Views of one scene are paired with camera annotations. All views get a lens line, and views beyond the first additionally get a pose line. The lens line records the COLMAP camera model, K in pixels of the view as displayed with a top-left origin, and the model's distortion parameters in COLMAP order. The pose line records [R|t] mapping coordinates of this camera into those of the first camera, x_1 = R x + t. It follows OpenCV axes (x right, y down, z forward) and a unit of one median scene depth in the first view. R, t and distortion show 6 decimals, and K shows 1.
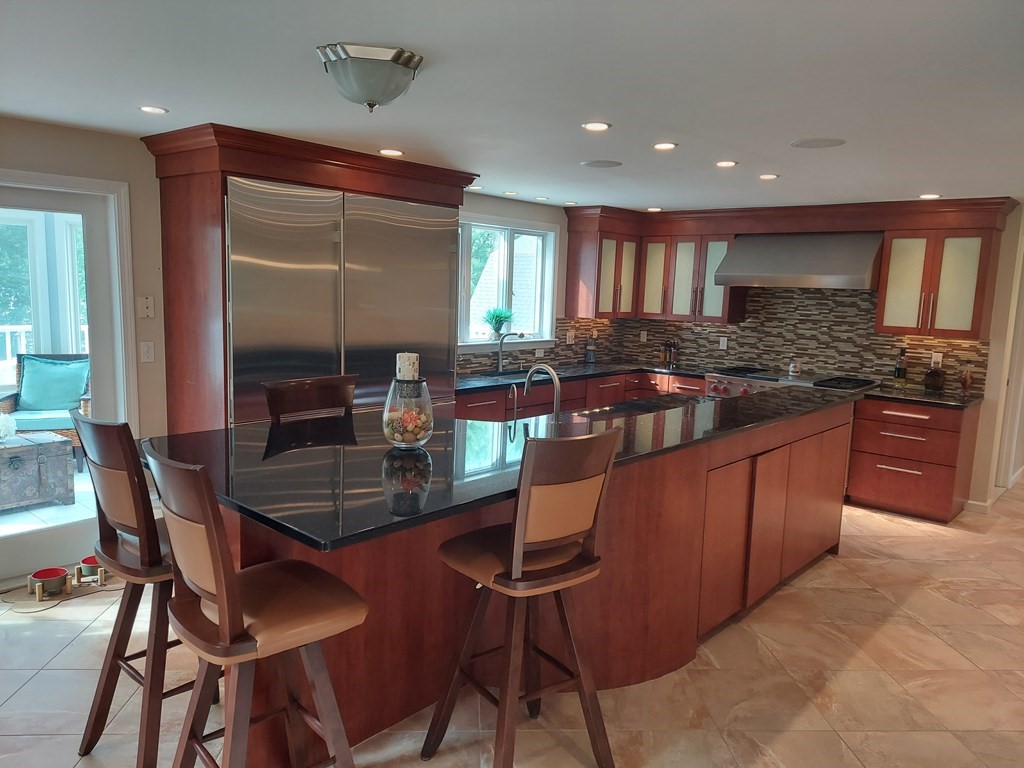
lens RADIAL K [[738.4, 0, 511.9], [0, 738.4, 387.4], [0, 0, 1]] dist [0.010285, 0.000745]
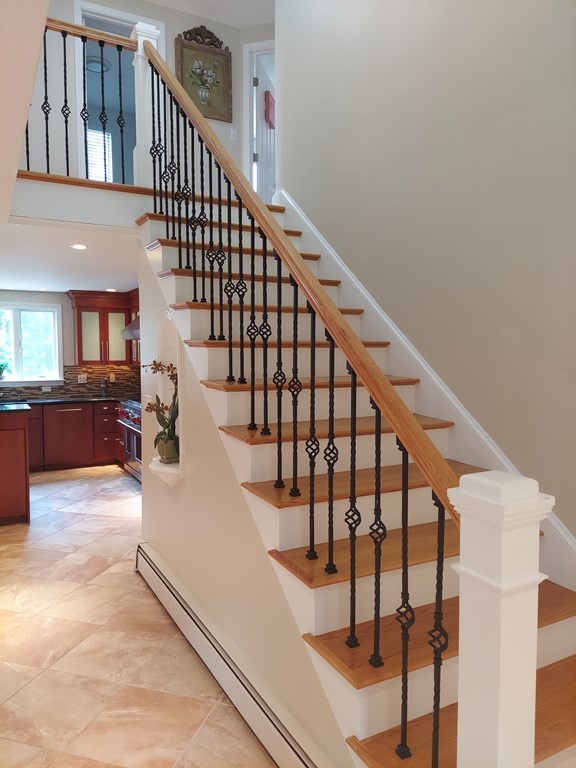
lens RADIAL K [[553.8, 0, 288.8], [0, 553.8, 382.8], [0, 0, 1]] dist [0.010285, 0.000745]
pose [[0.940952, -0.020560, -0.337915, 0.859867], [-0.010182, 0.995984, -0.088954, 0.035010], [0.338387, 0.087142, 0.936963, 0.112866]]
